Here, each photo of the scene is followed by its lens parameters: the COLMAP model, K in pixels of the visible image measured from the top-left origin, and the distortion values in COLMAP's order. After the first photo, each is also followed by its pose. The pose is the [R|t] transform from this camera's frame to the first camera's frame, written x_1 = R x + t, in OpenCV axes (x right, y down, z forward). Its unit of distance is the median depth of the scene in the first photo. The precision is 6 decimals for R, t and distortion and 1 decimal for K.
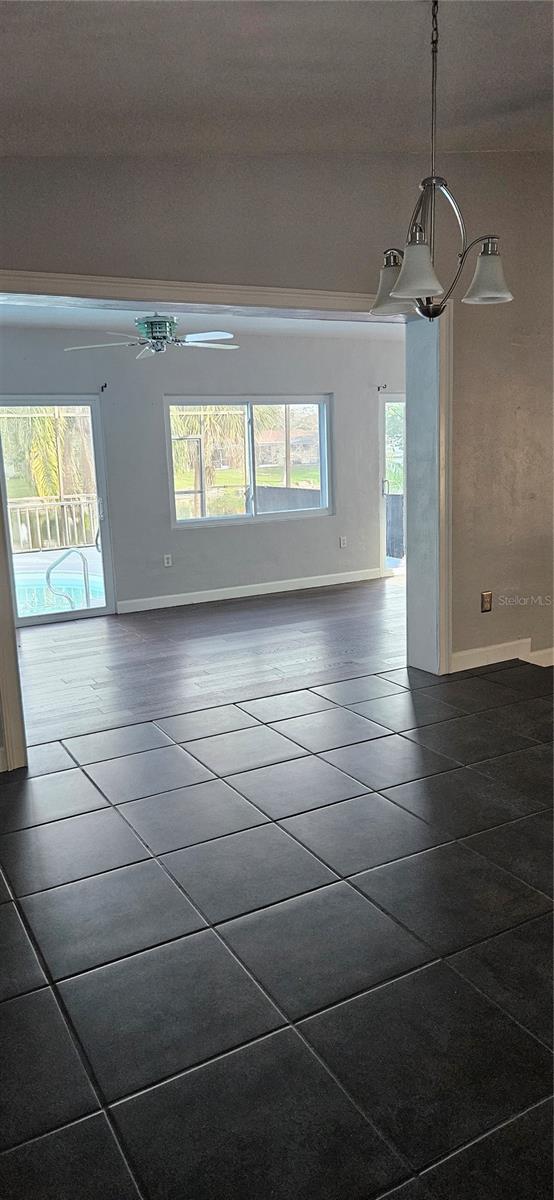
lens RADIAL K [[805.7, 0, 283.4], [0, 805.7, 593.1], [0, 0, 1]] dist [0.053345, -0.024023]
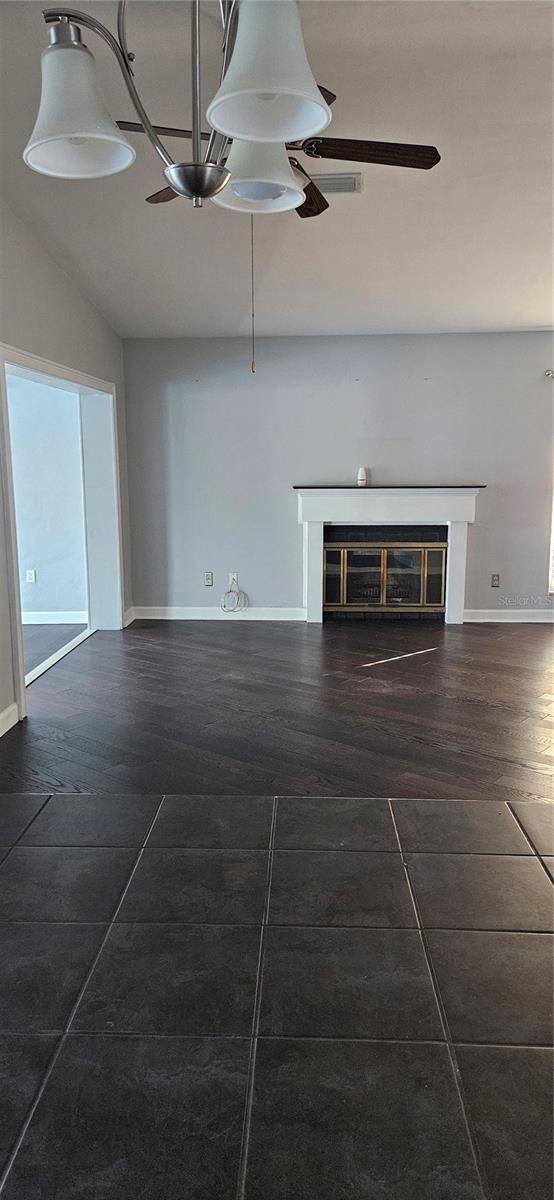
lens RADIAL K [[805.7, 0, 272.6], [0, 805.7, 585.3], [0, 0, 1]] dist [0.053345, -0.024023]
pose [[0.539484, -0.100535, 0.835972, -0.068530], [0.147982, 0.988713, 0.023405, -0.041752], [-0.828890, 0.111082, 0.548273, 0.245457]]
